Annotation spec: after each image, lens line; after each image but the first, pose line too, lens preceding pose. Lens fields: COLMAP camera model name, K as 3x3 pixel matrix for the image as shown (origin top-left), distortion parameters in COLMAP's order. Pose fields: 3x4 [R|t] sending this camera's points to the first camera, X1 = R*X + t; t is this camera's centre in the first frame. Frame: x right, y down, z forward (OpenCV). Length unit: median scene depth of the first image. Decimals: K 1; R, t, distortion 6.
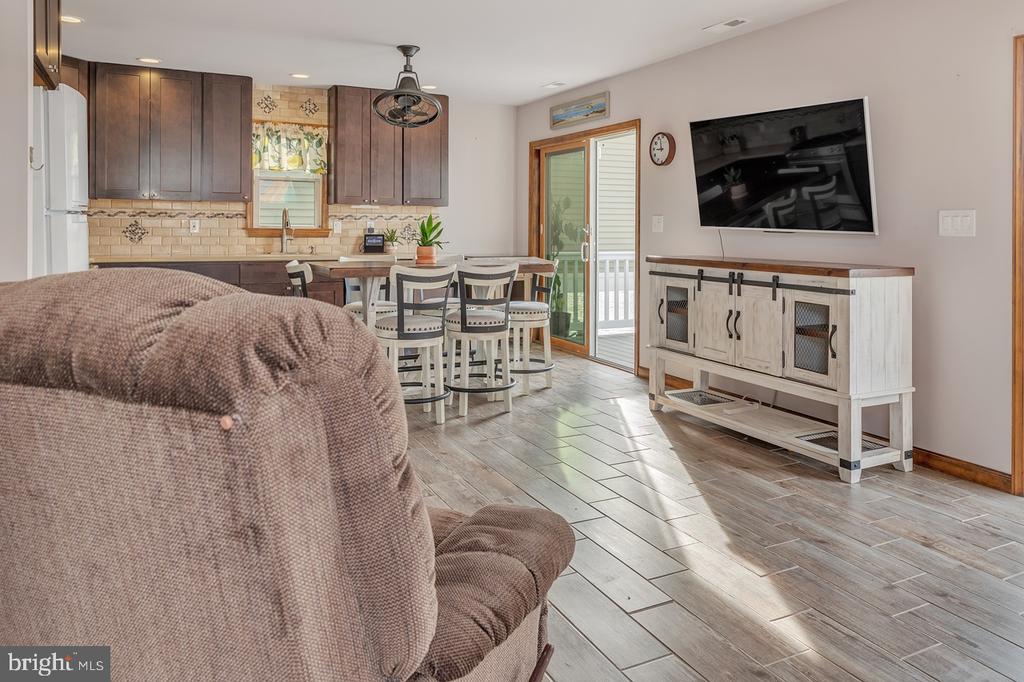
lens RADIAL K [[725.5, 0, 509.0], [0, 725.5, 222.0], [0, 0, 1]] dist [0.009716, -0.003892]
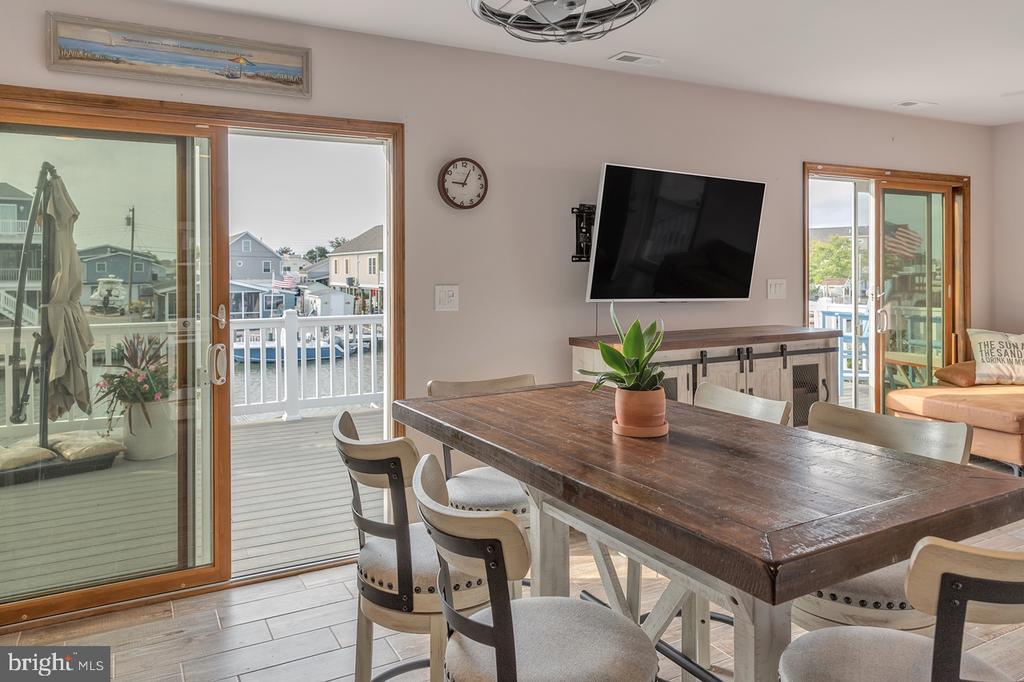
lens RADIAL K [[717.1, 0, 513.8], [0, 717.1, 276.3], [0, 0, 1]] dist [0.008139, 0.003009]
pose [[-0.041673, -0.015148, 0.999016, -0.551213], [0.001259, 0.999883, 0.015214, -0.034046], [-0.999130, 0.001892, -0.041649, 1.235559]]
